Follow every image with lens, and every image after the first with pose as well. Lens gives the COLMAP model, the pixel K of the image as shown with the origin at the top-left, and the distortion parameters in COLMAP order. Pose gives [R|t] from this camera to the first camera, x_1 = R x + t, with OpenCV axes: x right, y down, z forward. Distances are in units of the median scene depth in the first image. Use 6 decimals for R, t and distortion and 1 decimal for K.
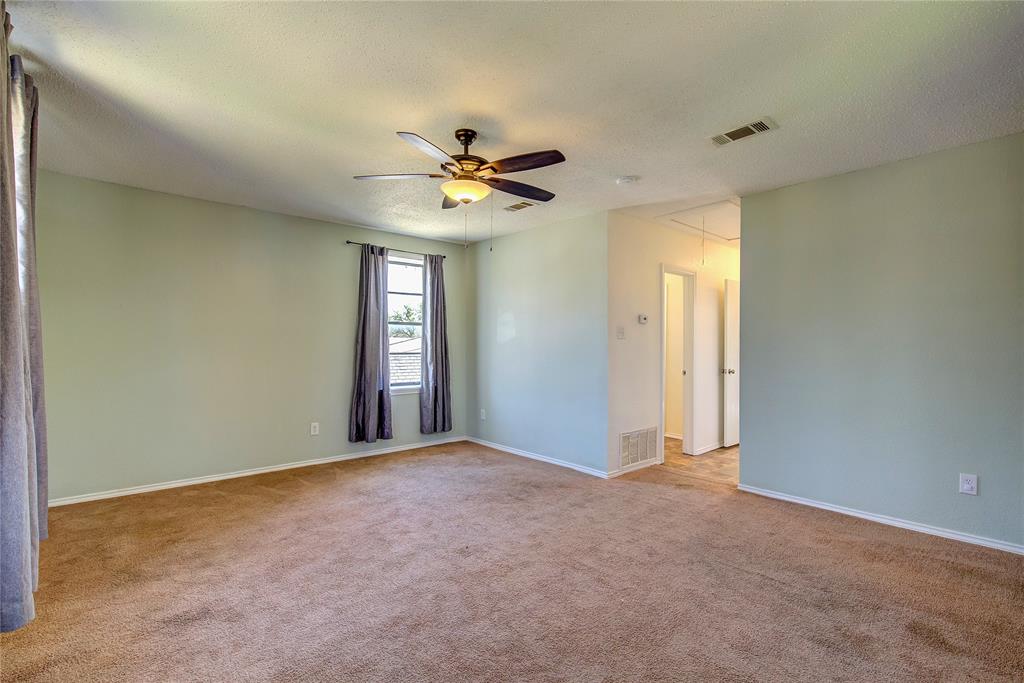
lens RADIAL K [[464.2, 0, 516.5], [0, 464.2, 345.9], [0, 0, 1]] dist [-0.001830, 0.001036]
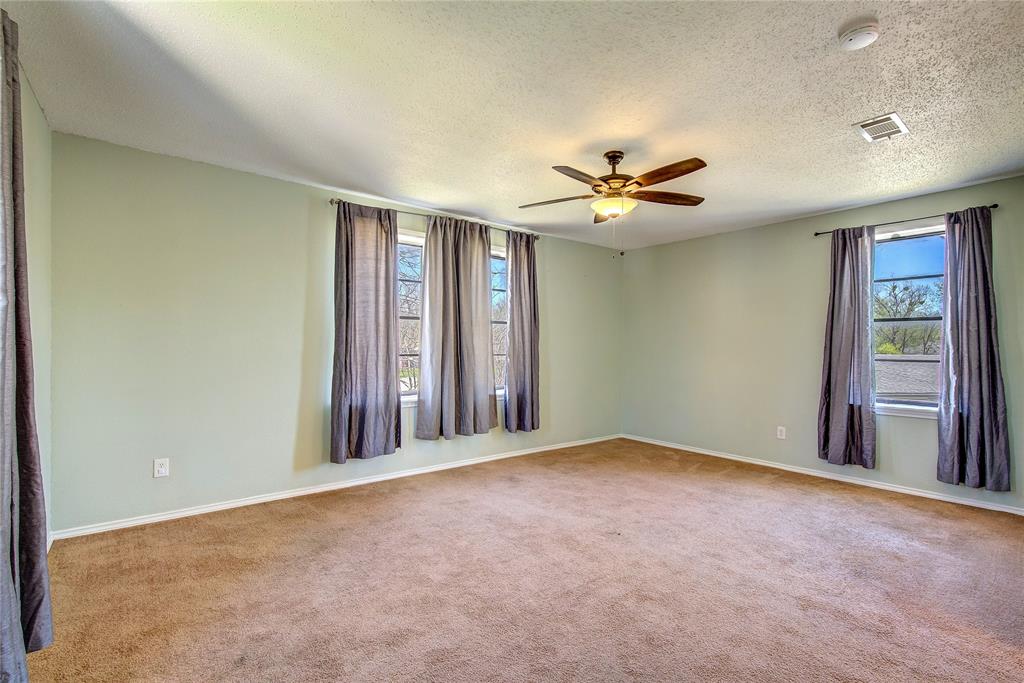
lens RADIAL K [[464.2, 0, 516.5], [0, 464.2, 345.9], [0, 0, 1]] dist [-0.001830, 0.001036]
pose [[-0.051497, -0.003550, -0.998667, 0.716742], [-0.003083, 0.999989, -0.003396, -0.003775], [0.998668, 0.002904, -0.051507, 0.584310]]
